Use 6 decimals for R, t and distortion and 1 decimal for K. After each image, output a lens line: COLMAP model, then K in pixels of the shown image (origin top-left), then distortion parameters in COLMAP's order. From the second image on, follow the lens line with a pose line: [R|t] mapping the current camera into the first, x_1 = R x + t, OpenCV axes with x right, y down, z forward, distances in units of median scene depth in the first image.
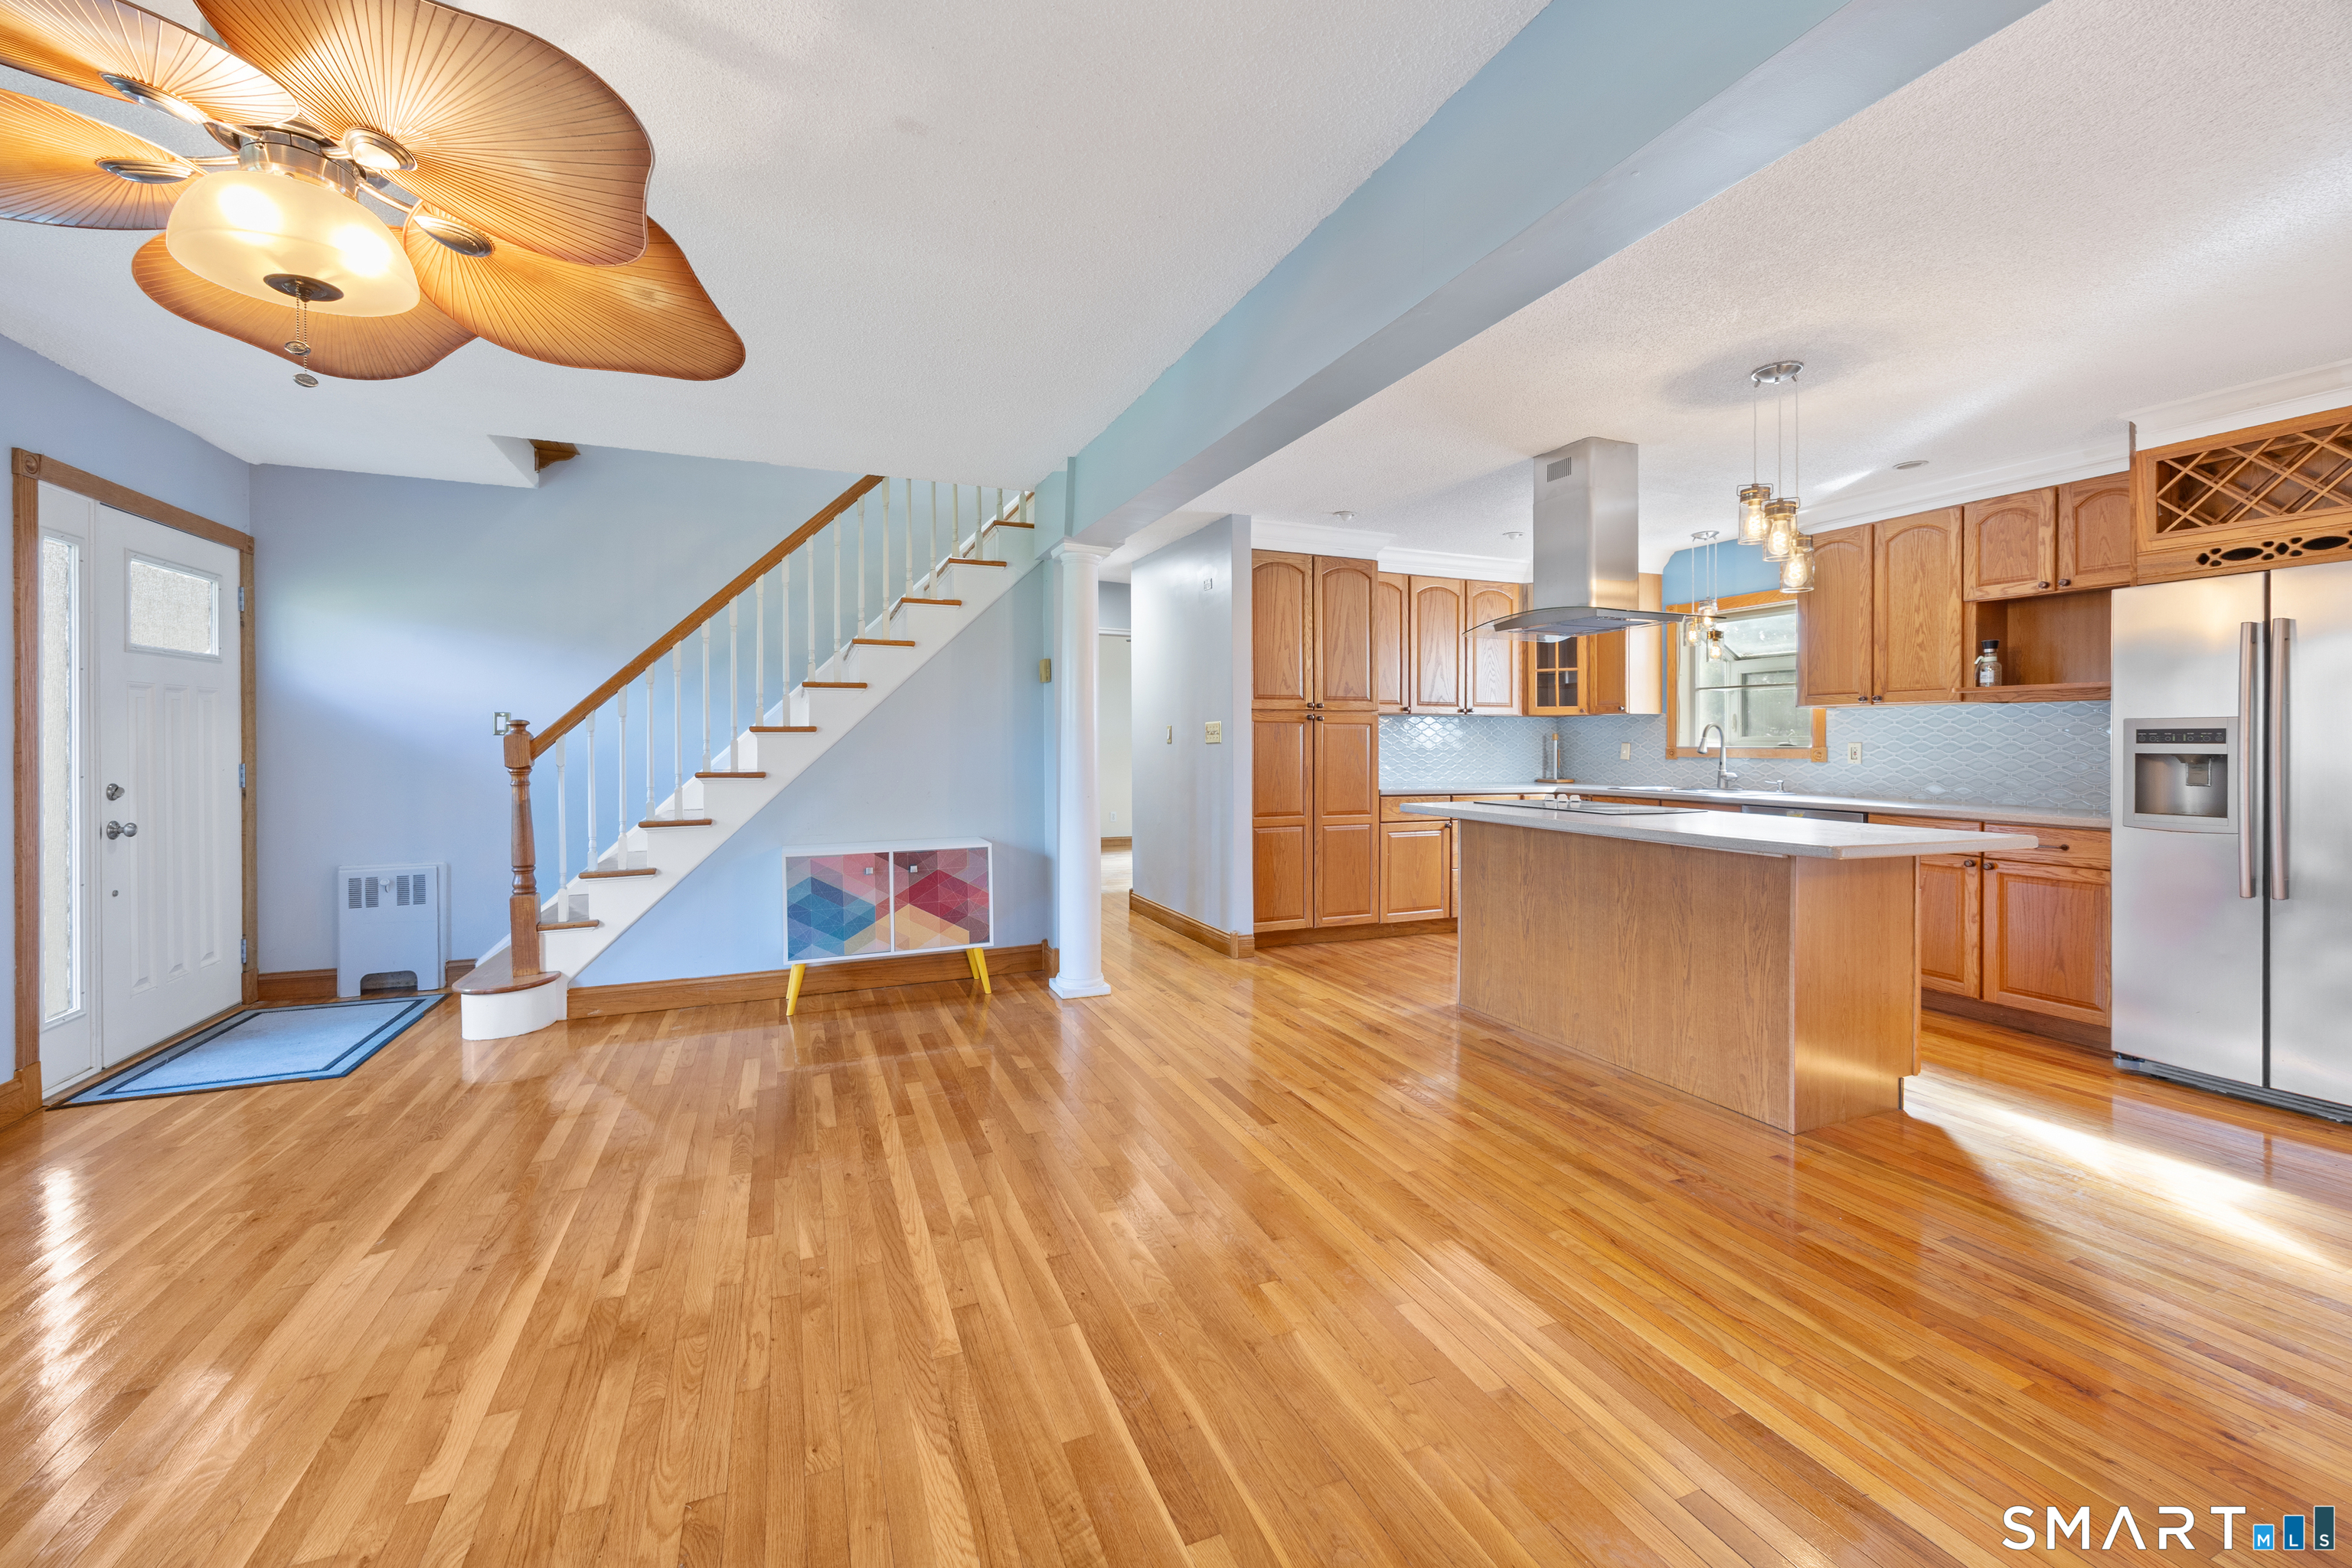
lens RADIAL K [[908.0, 0, 1176.0], [0, 908.0, 741.3], [0, 0, 1]] dist [0.002639, -0.000103]
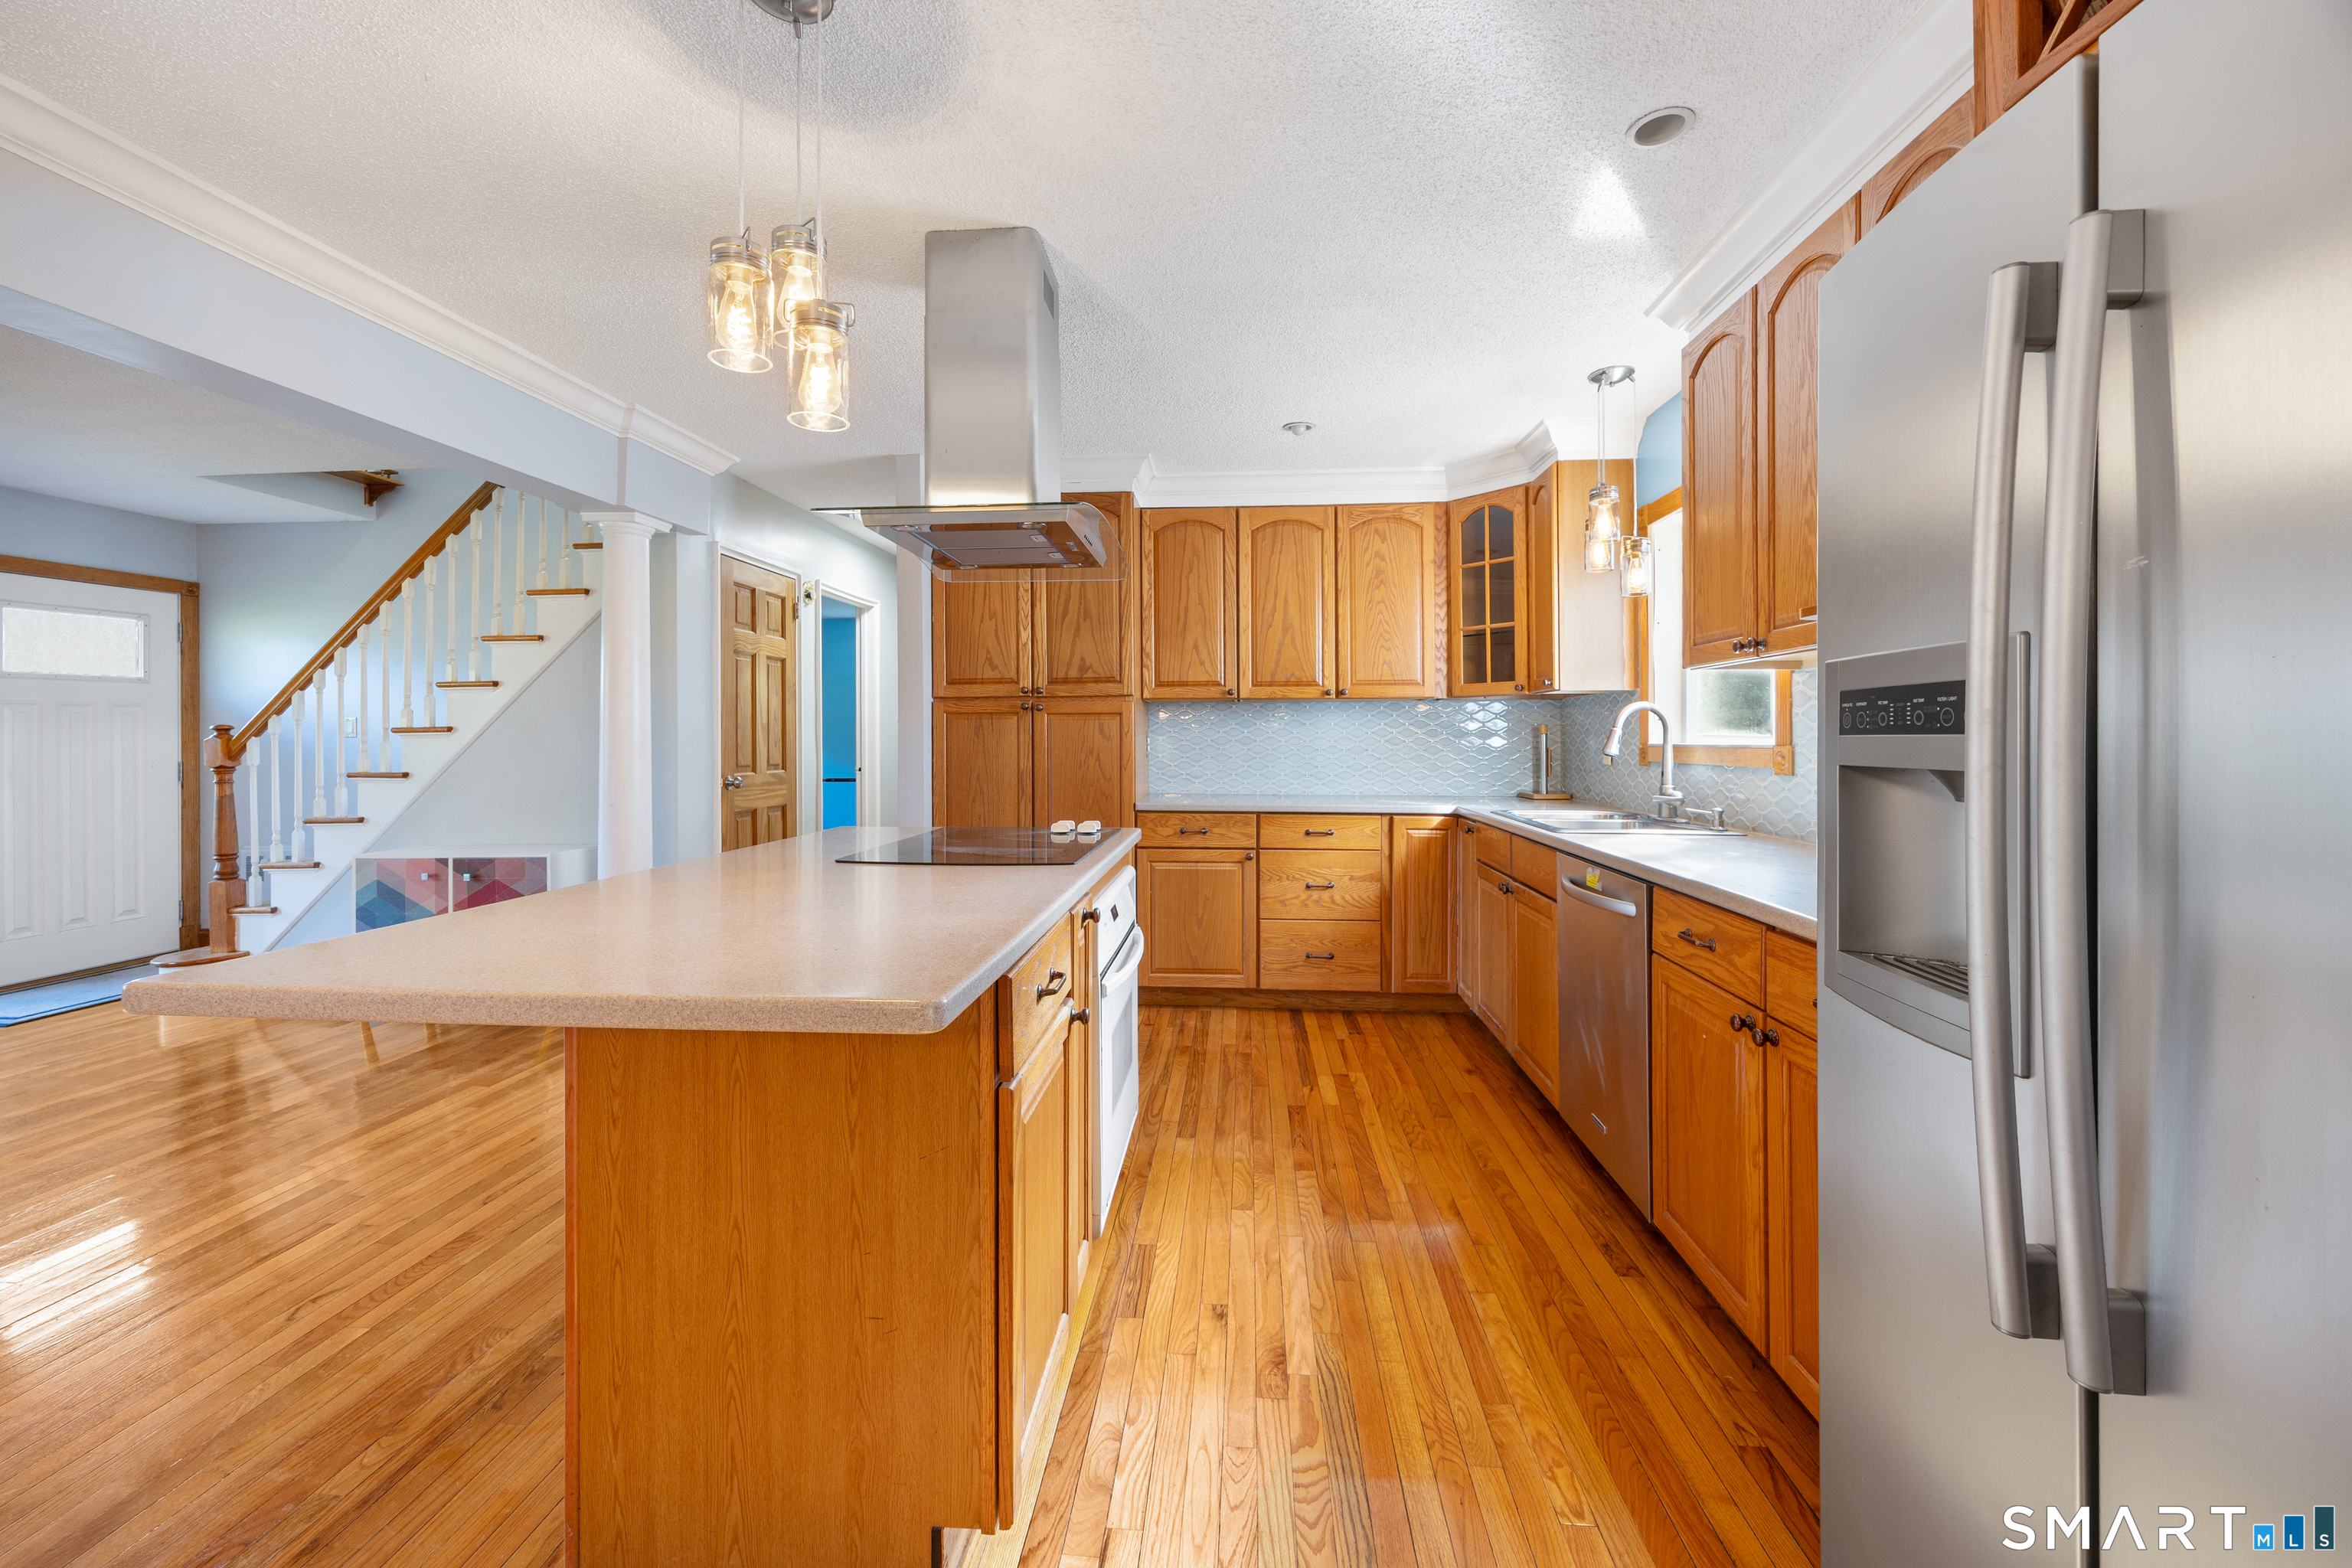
lens RADIAL K [[908.0, 0, 1191.9], [0, 908.0, 727.9], [0, 0, 1]] dist [0.002639, -0.000103]
pose [[0.895022, -0.011527, -0.445874, 0.836944], [0.006185, 0.999891, -0.013435, 0.003804], [0.445980, 0.009267, 0.894995, 0.512848]]
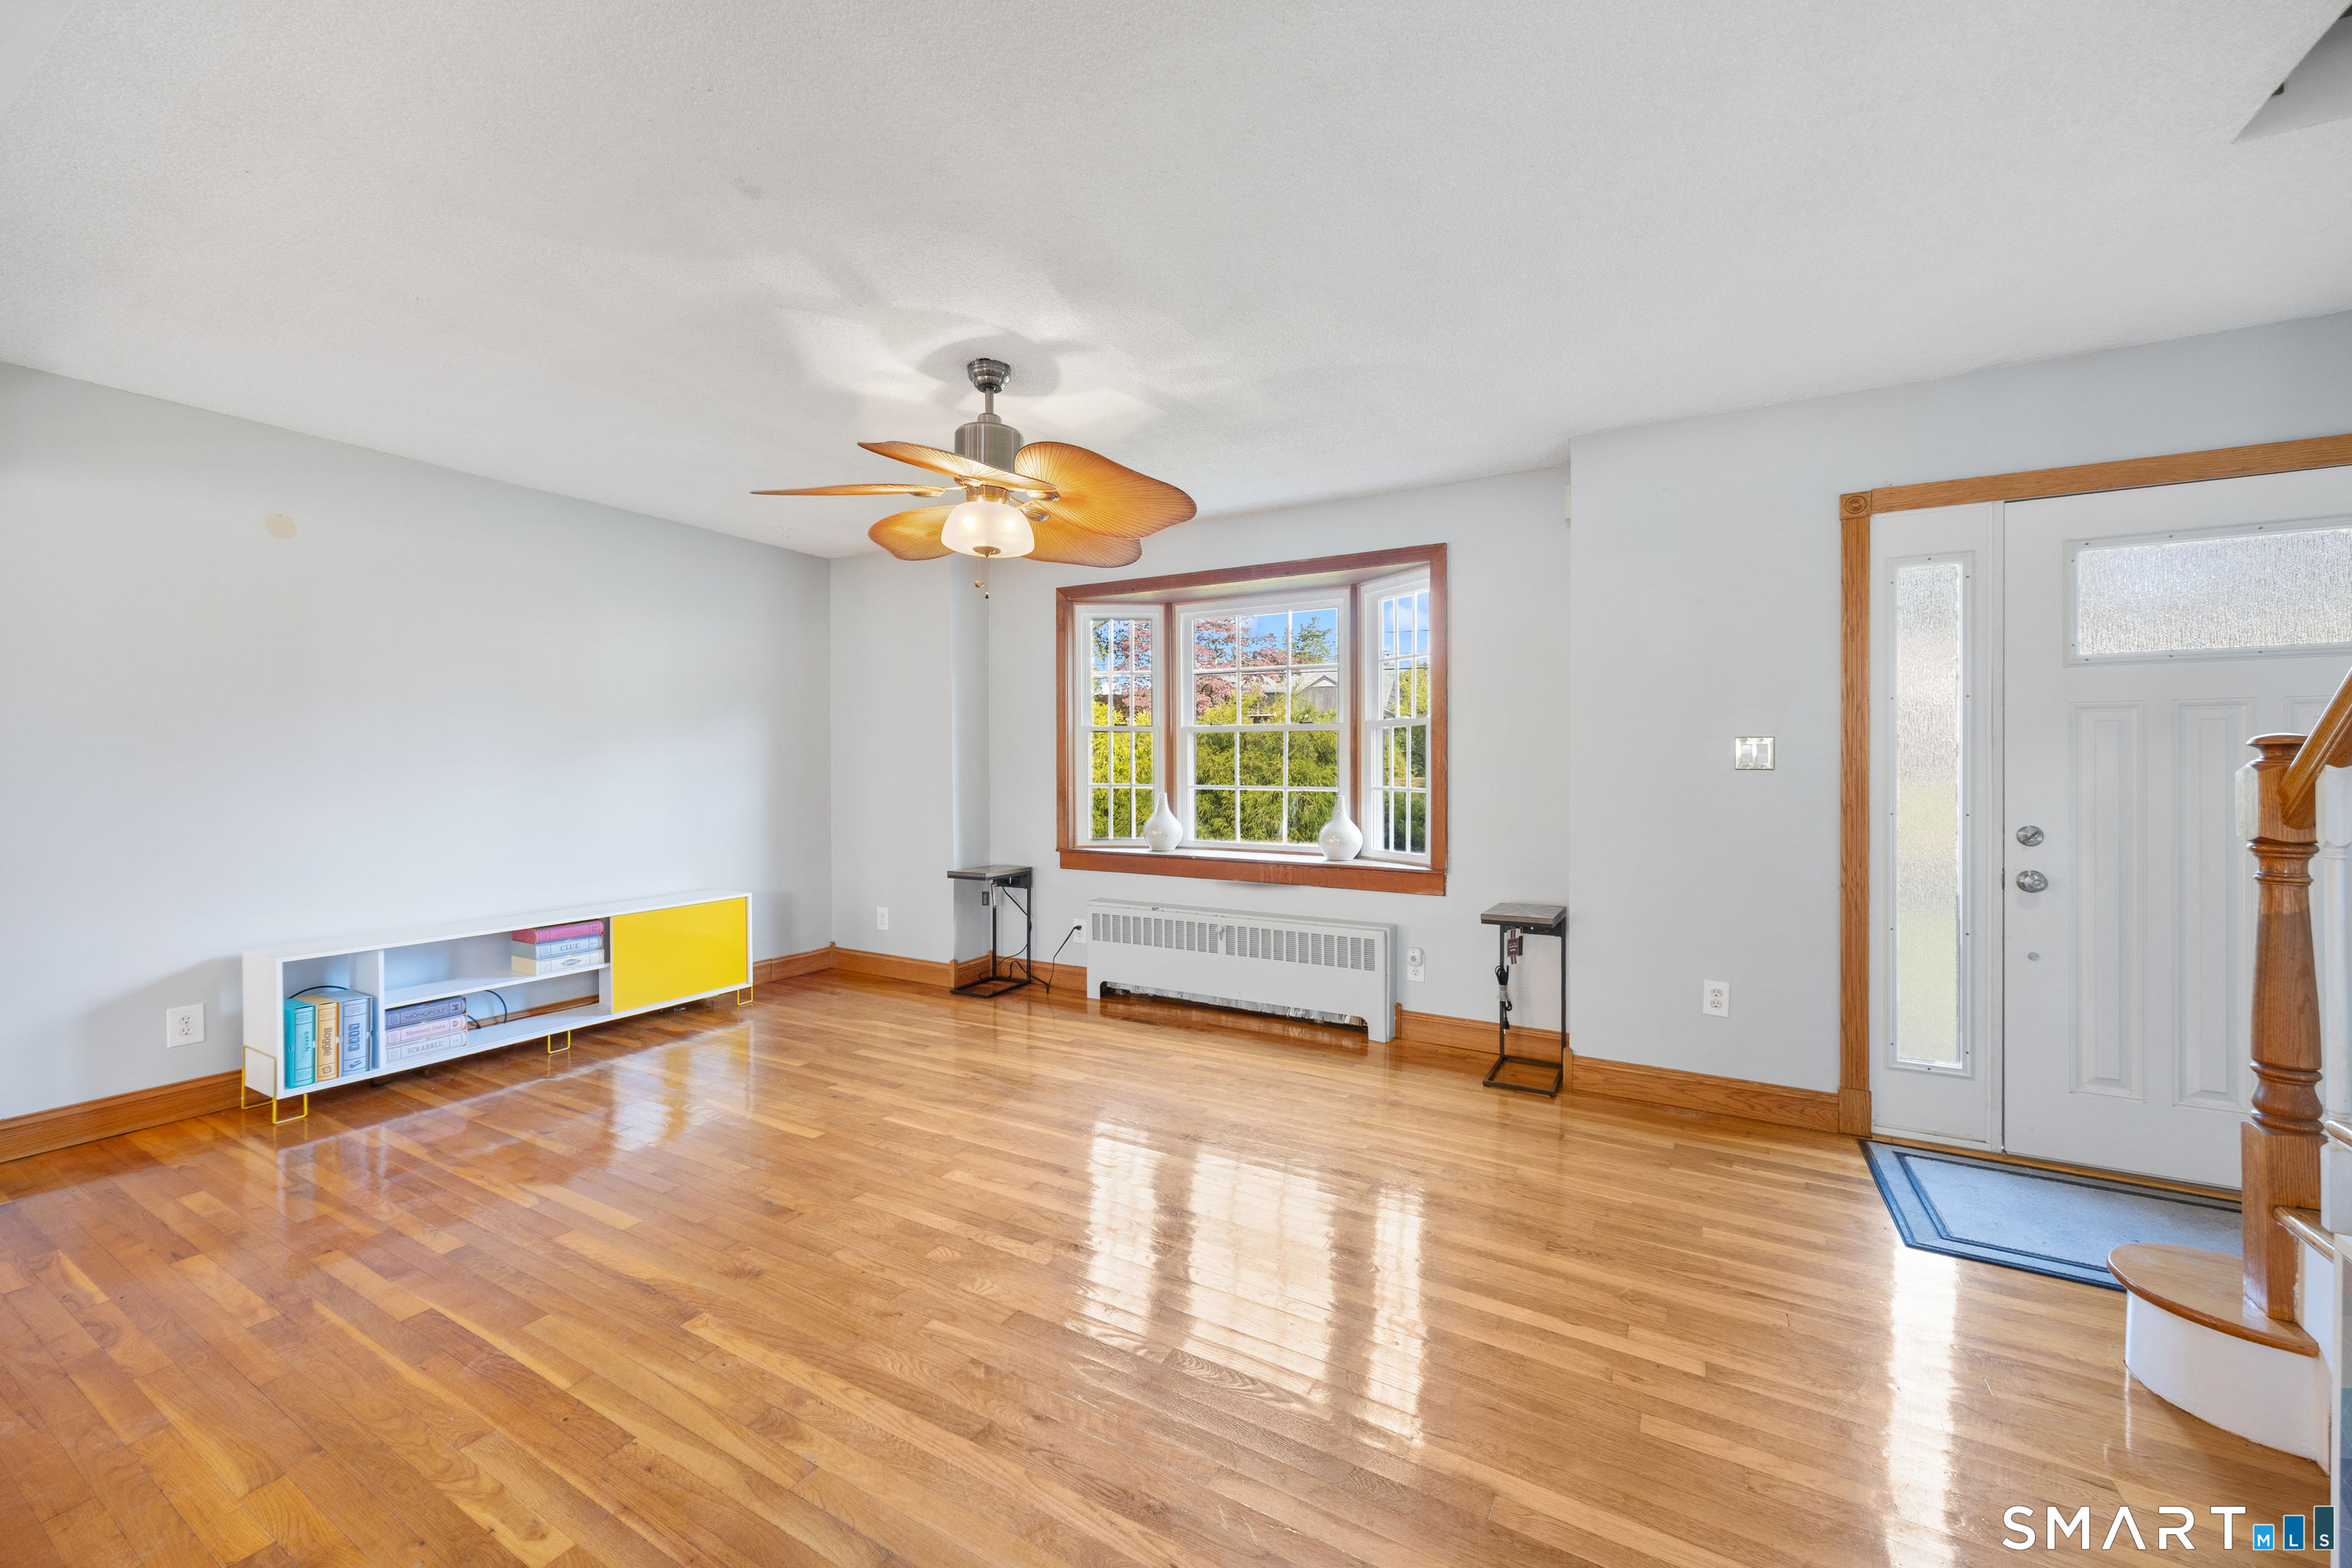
lens RADIAL K [[908.0, 0, 1181.0], [0, 908.0, 776.7], [0, 0, 1]] dist [0.002639, -0.000103]
pose [[-0.792321, 0.004359, -0.610088, -0.020835], [-0.005119, 0.999892, 0.013793, -0.006034], [0.610082, 0.014052, -0.792213, 1.005814]]
